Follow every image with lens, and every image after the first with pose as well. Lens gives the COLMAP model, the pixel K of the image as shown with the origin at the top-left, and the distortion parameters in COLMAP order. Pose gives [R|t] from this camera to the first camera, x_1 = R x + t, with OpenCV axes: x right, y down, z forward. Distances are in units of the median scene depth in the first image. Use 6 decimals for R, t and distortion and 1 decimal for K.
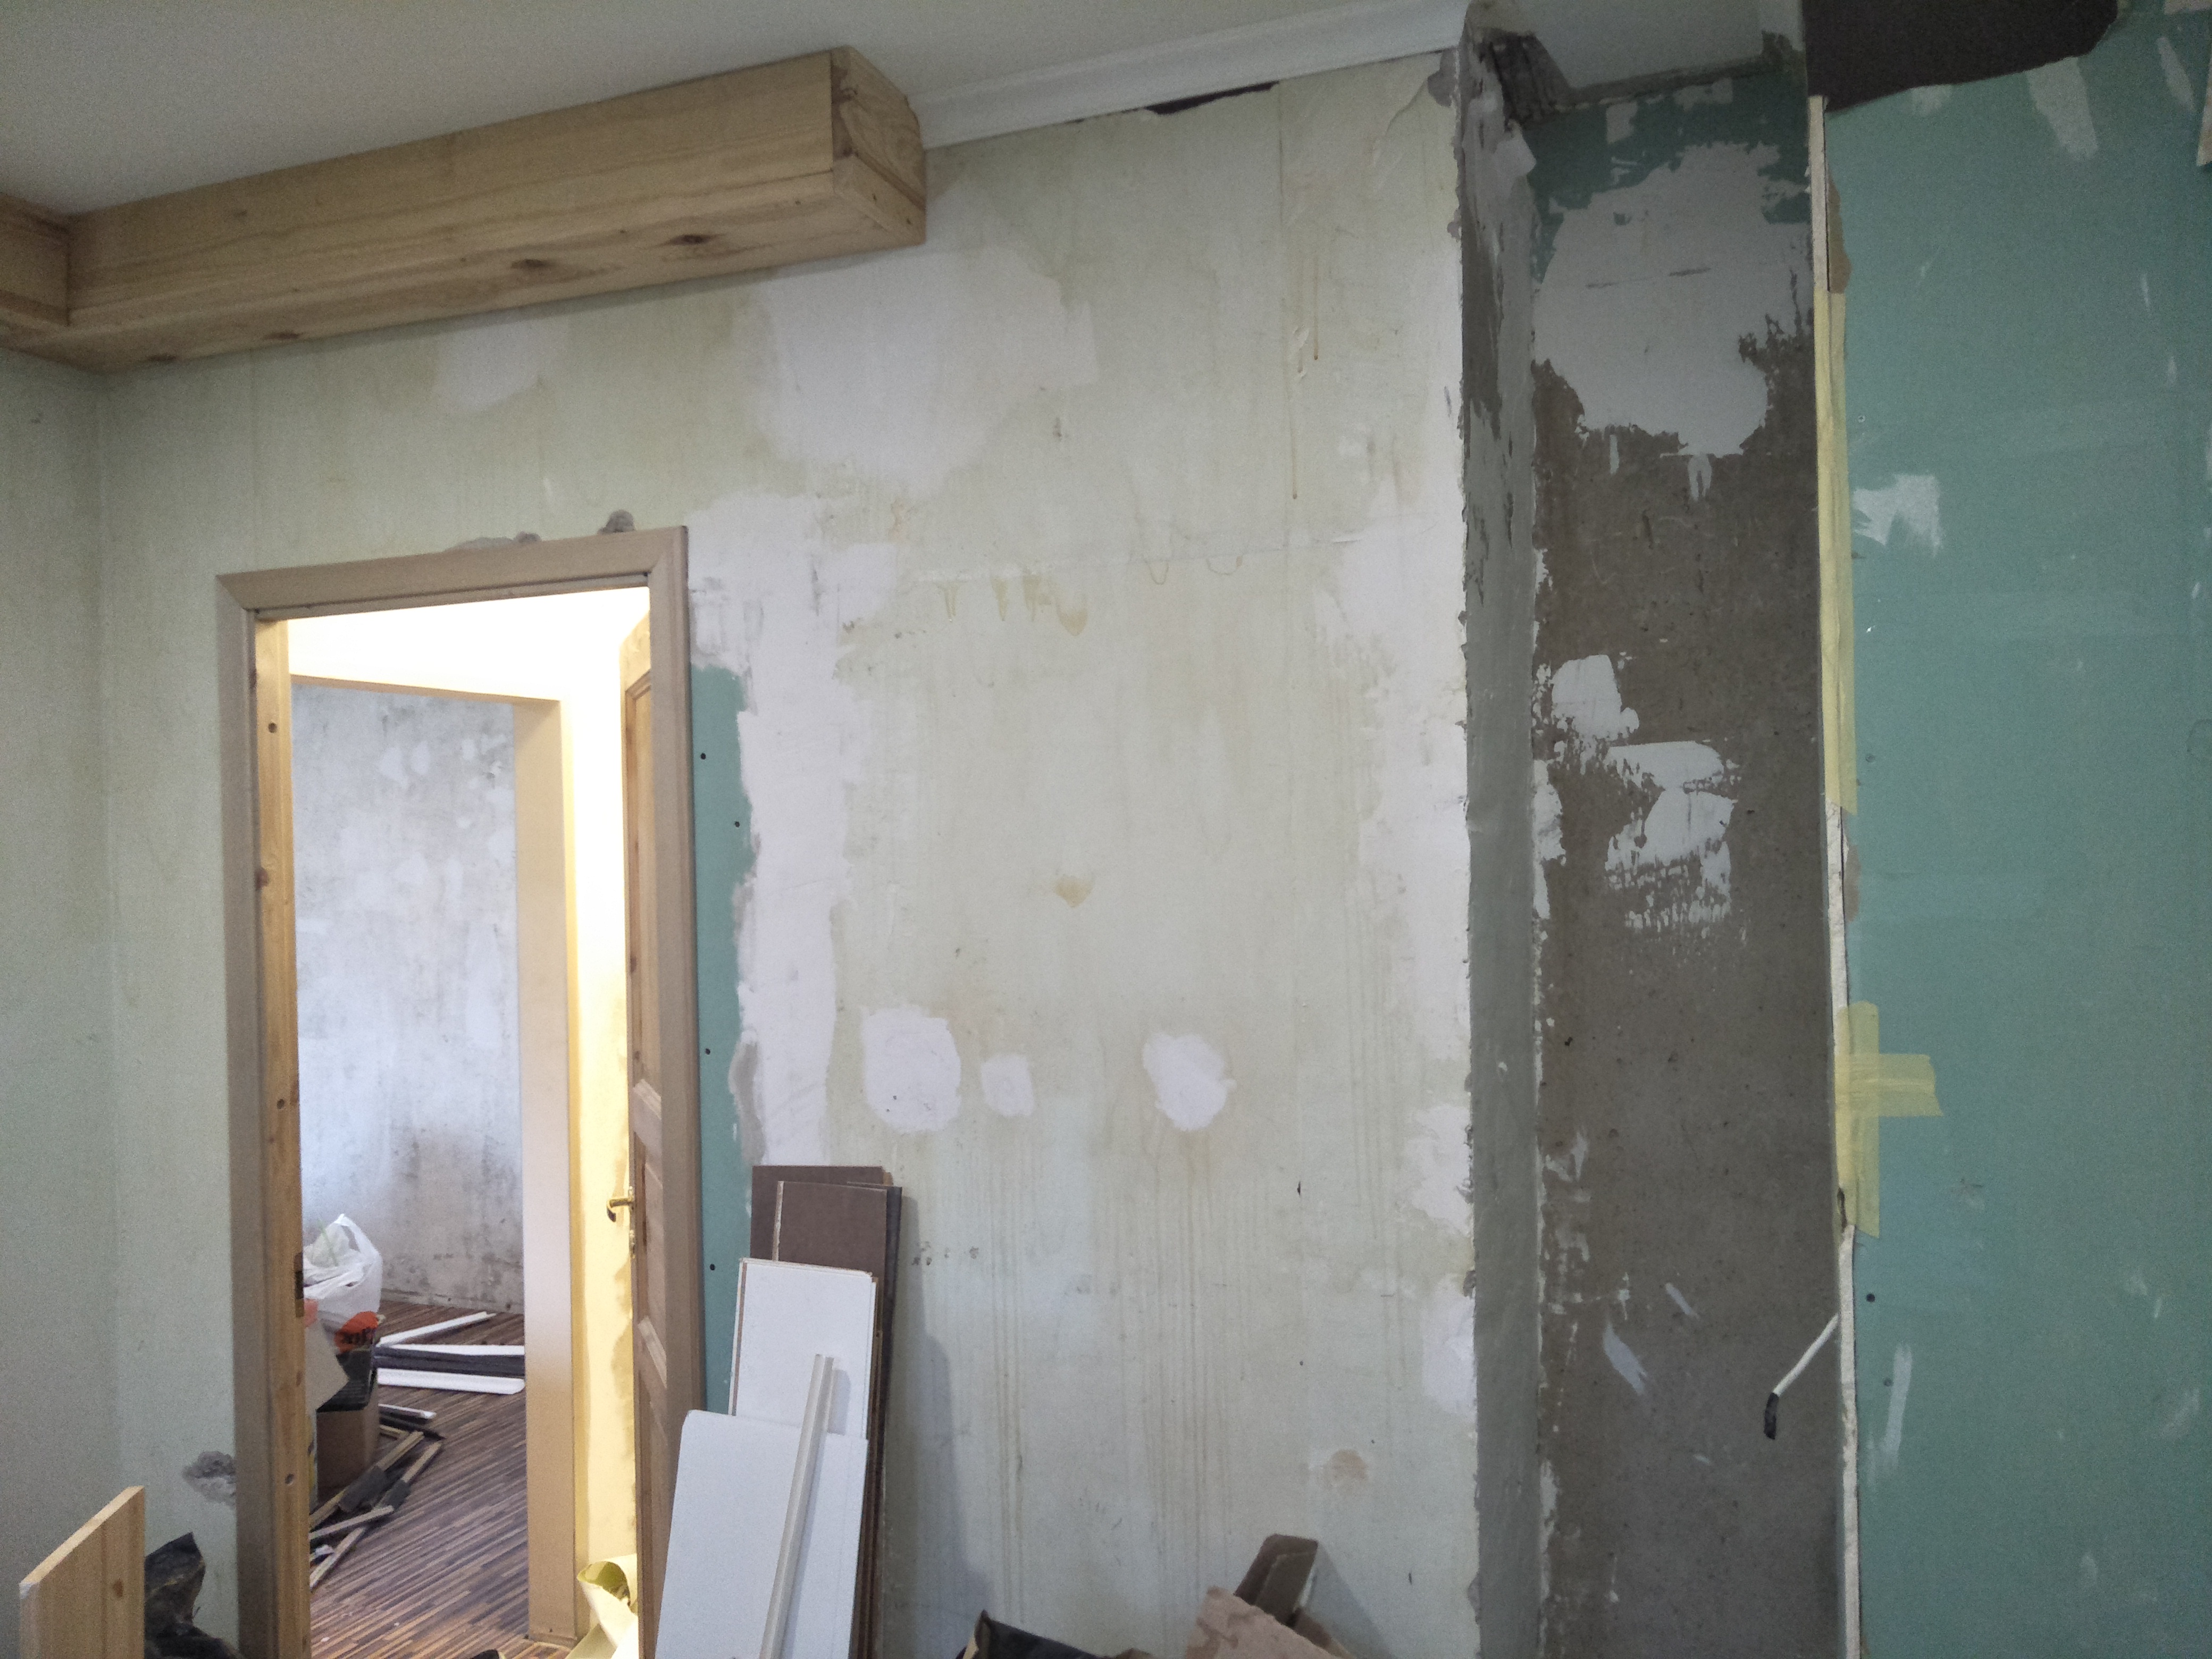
lens RADIAL K [[1669.1, 0, 1117.7], [0, 1669.1, 829.0], [0, 0, 1]] dist [0.031190, -0.034318]
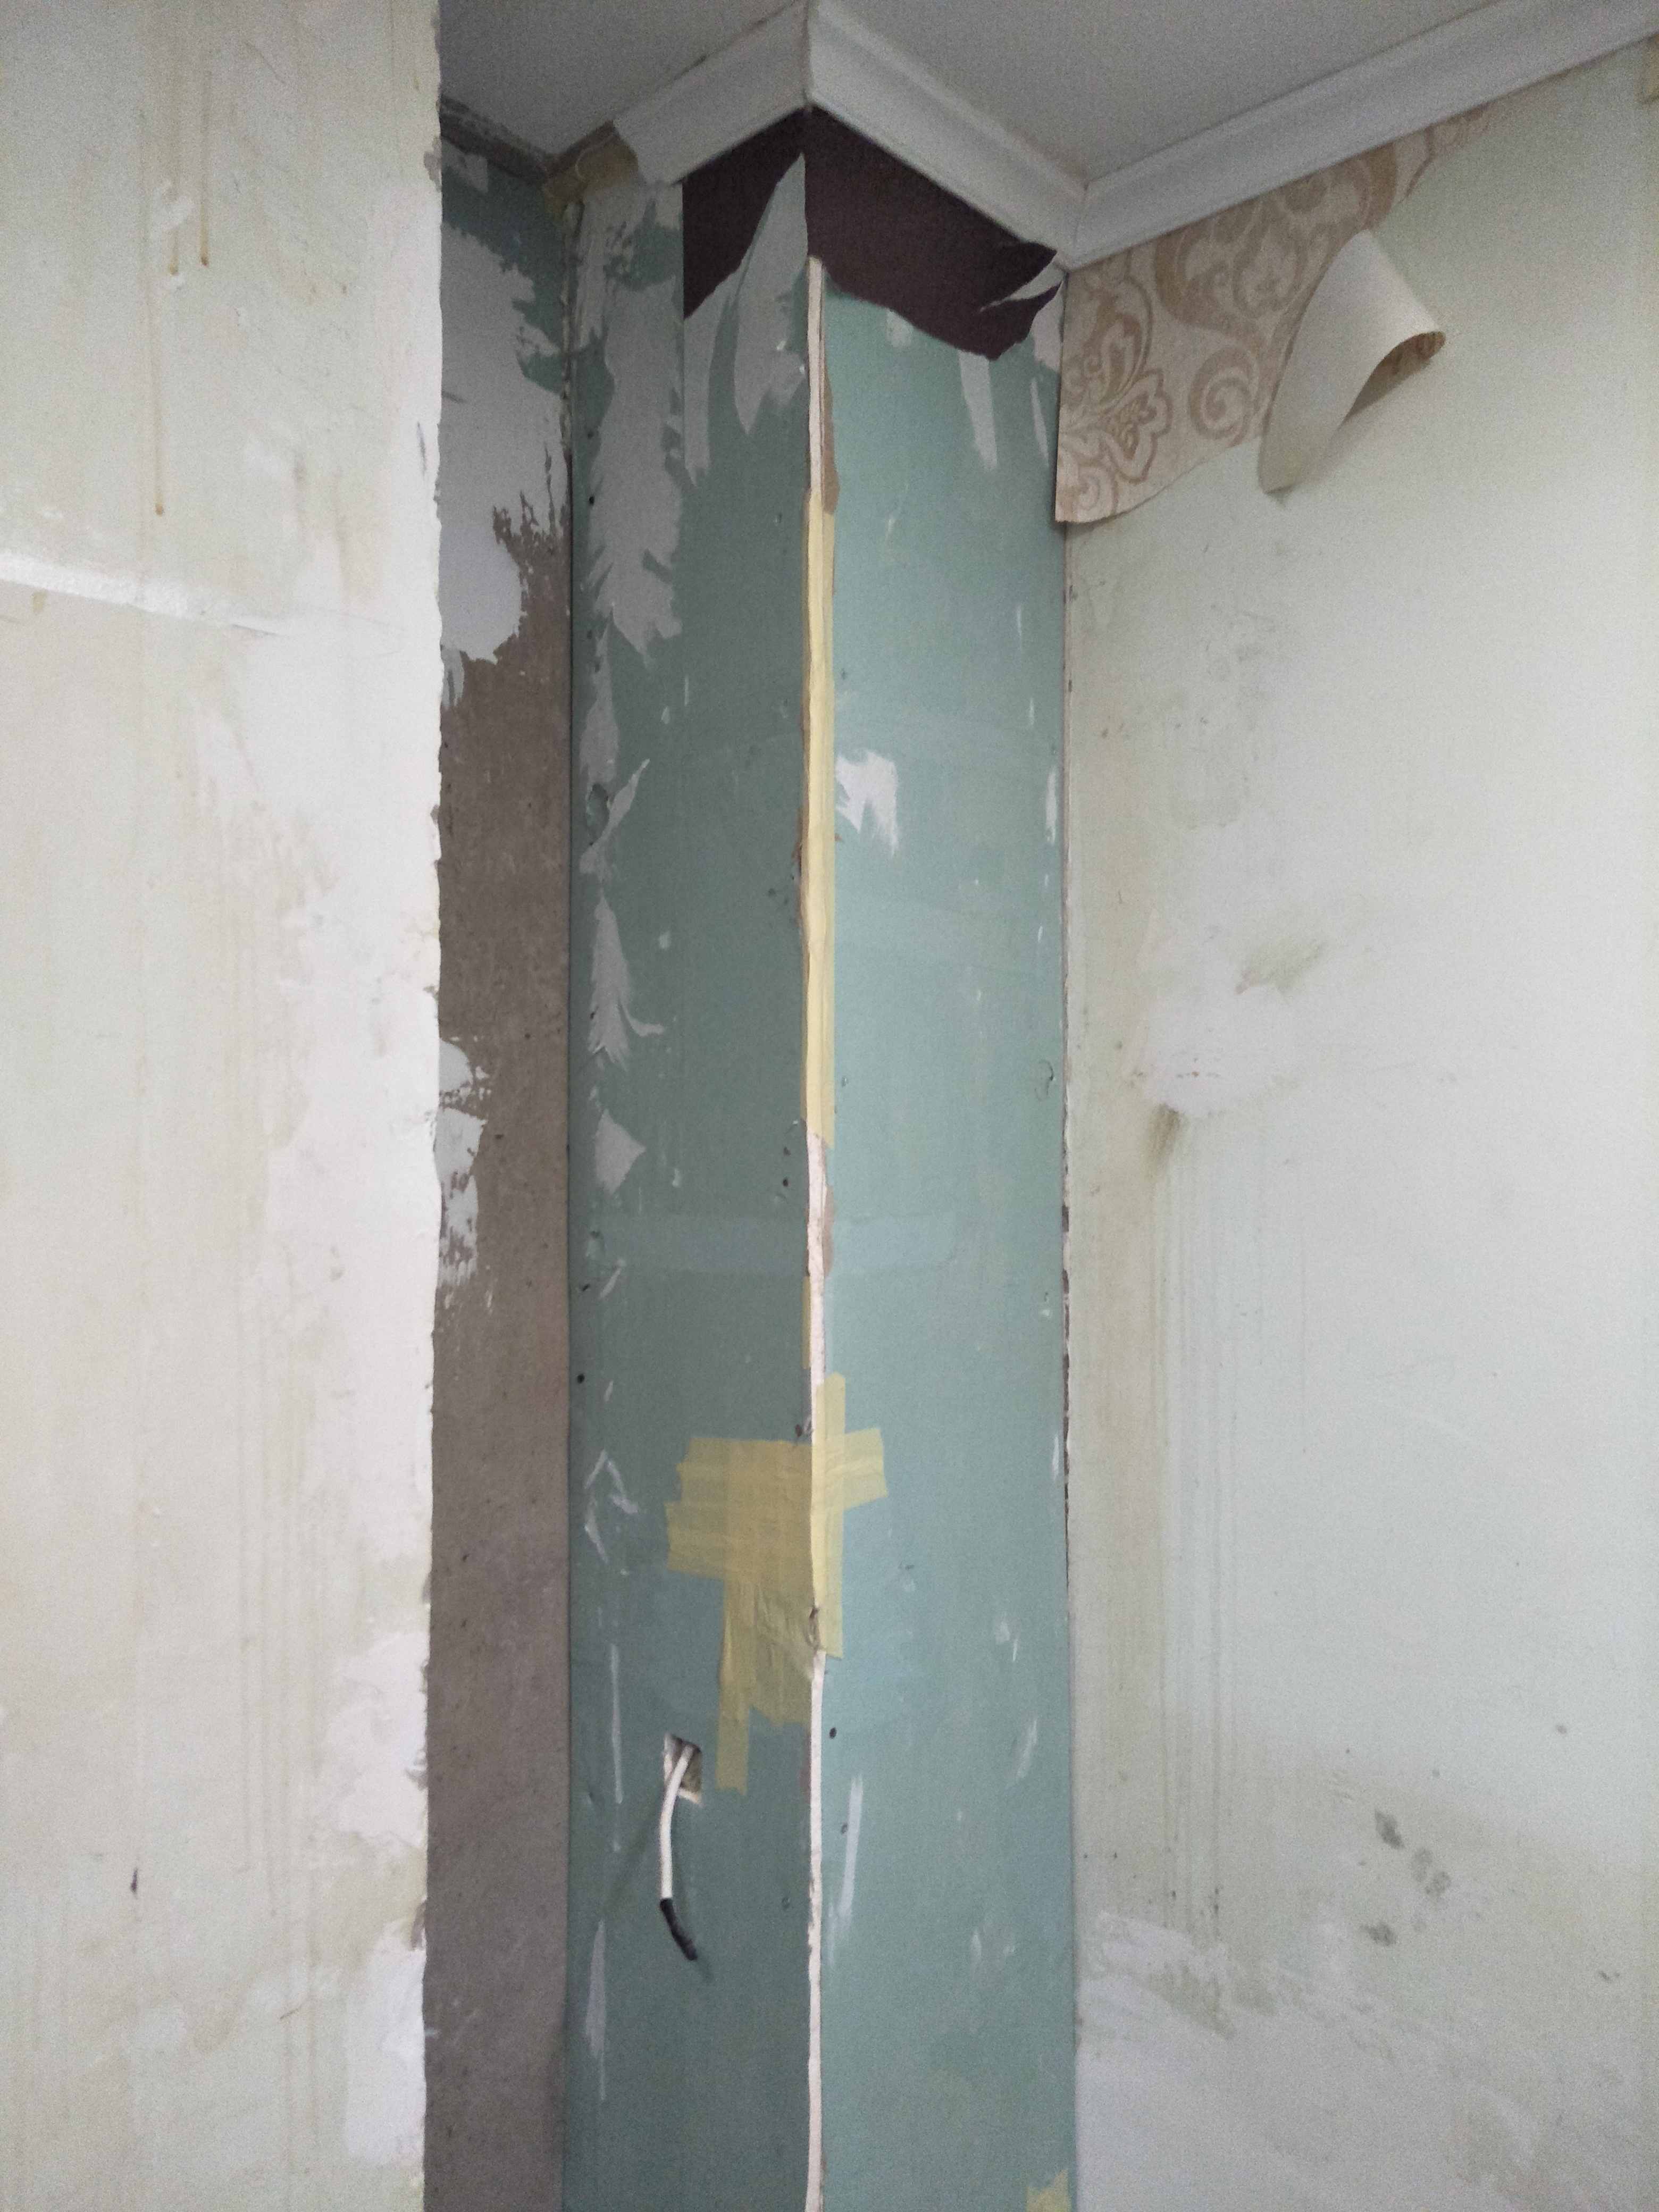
lens RADIAL K [[1669.1, 0, 817.0], [0, 1669.1, 1115.5], [0, 0, 1]] dist [0.031190, -0.034318]
pose [[0.360745, 0.022355, 0.932397, -0.302129], [-0.016088, 0.999713, -0.017744, -0.009510], [-0.932526, -0.008600, 0.361001, 0.647462]]
